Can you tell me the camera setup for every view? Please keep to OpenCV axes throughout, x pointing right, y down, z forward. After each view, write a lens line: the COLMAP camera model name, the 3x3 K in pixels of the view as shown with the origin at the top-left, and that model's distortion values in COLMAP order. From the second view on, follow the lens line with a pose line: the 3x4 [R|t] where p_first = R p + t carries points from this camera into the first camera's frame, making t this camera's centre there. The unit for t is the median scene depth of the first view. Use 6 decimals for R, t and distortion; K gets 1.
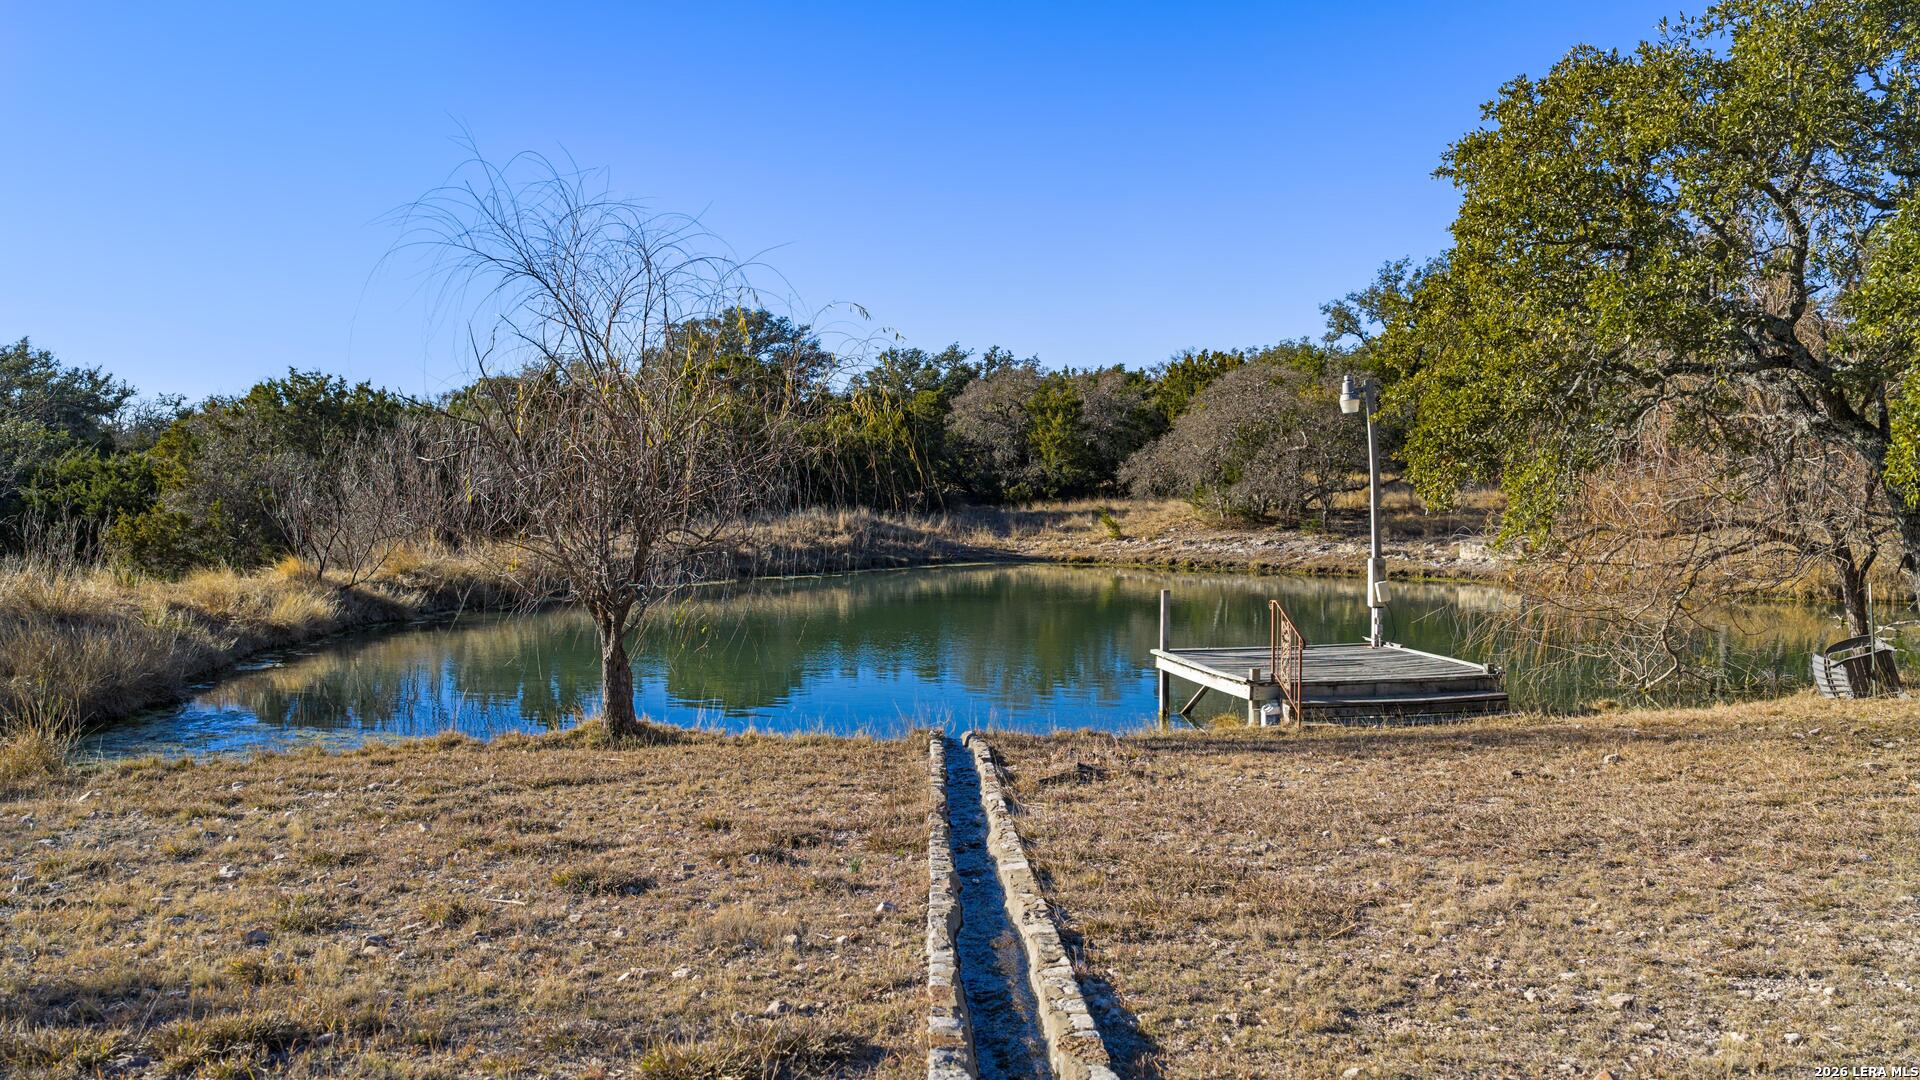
lens RADIAL K [[1692.2, 0, 952.9], [0, 1692.2, 545.6], [0, 0, 1]] dist [0.025630, -0.066343]
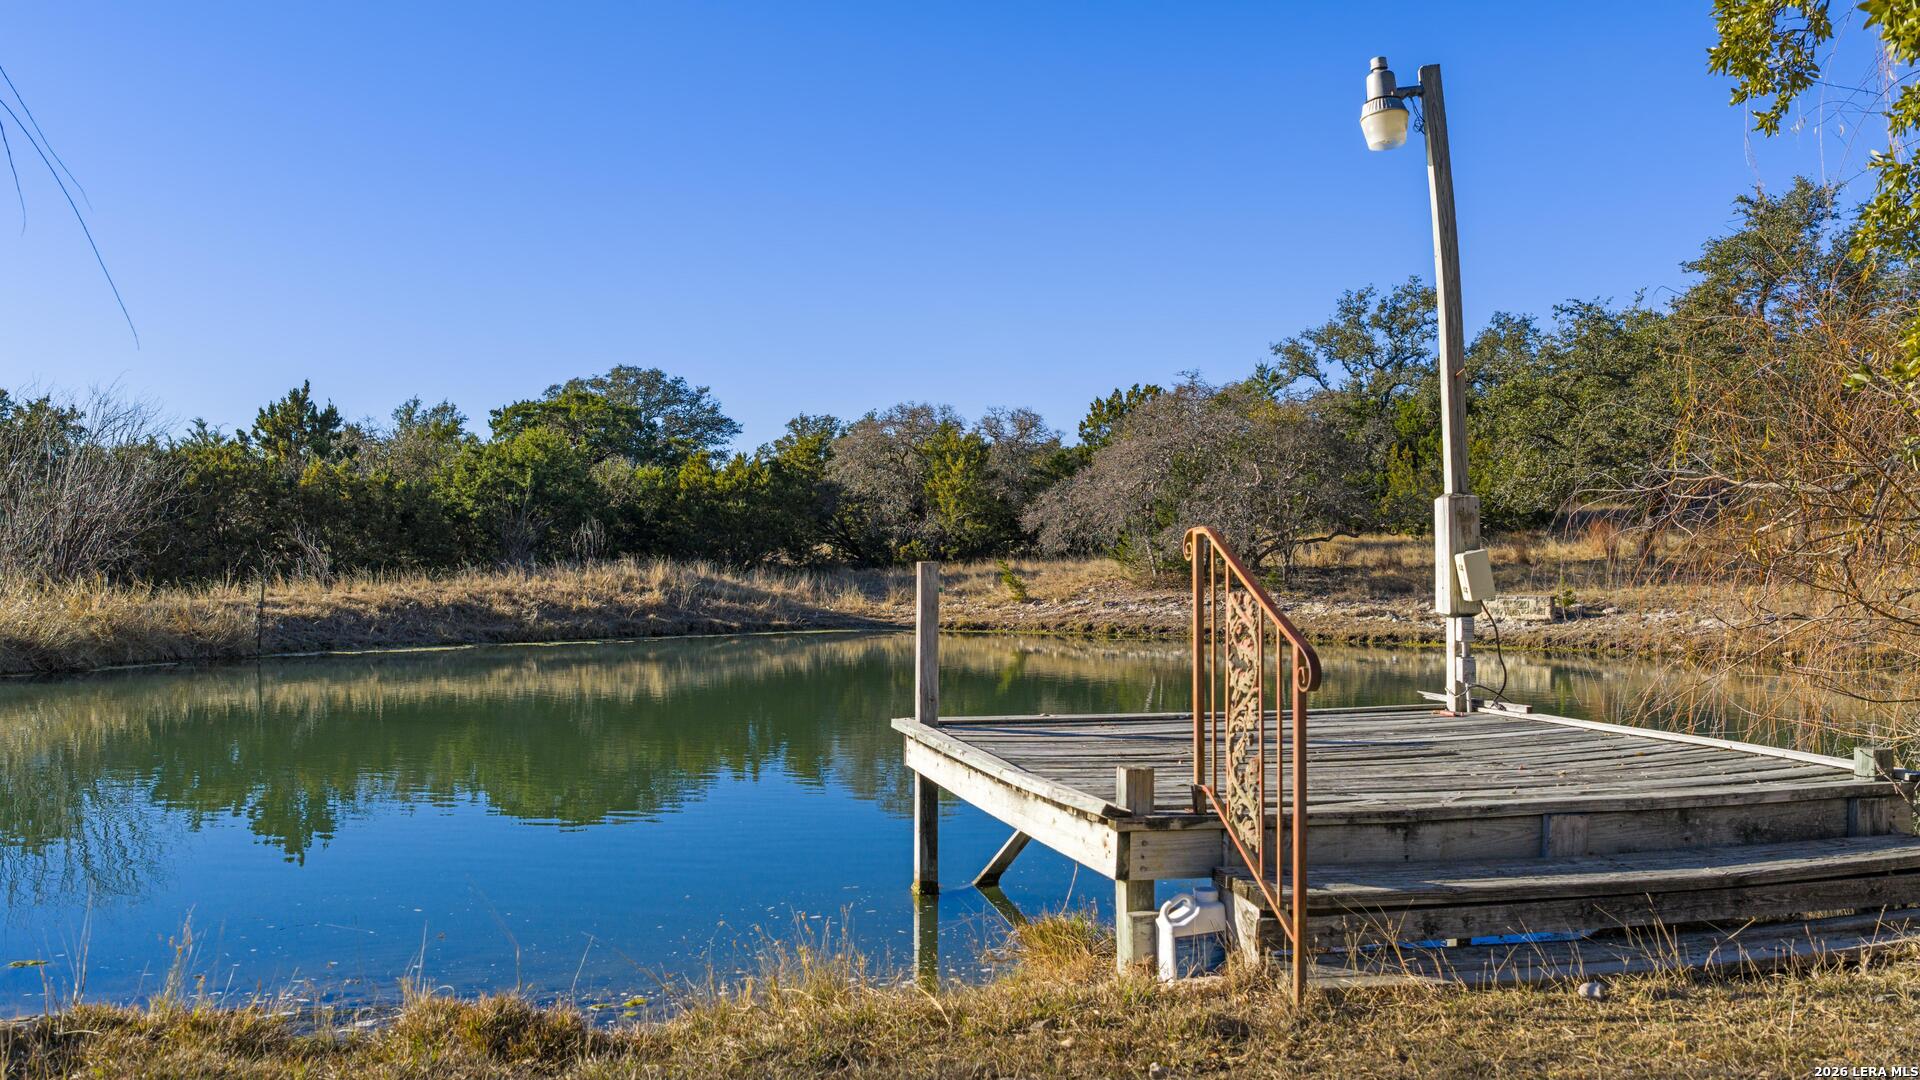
lens RADIAL K [[1692.2, 0, 954.5], [0, 1692.2, 530.8], [0, 0, 1]] dist [0.025630, -0.066343]
pose [[0.999537, 0.000386, 0.030433, 0.118422], [0.001656, 0.997749, -0.067034, 0.044143], [-0.030391, 0.067053, 0.997286, 0.607629]]
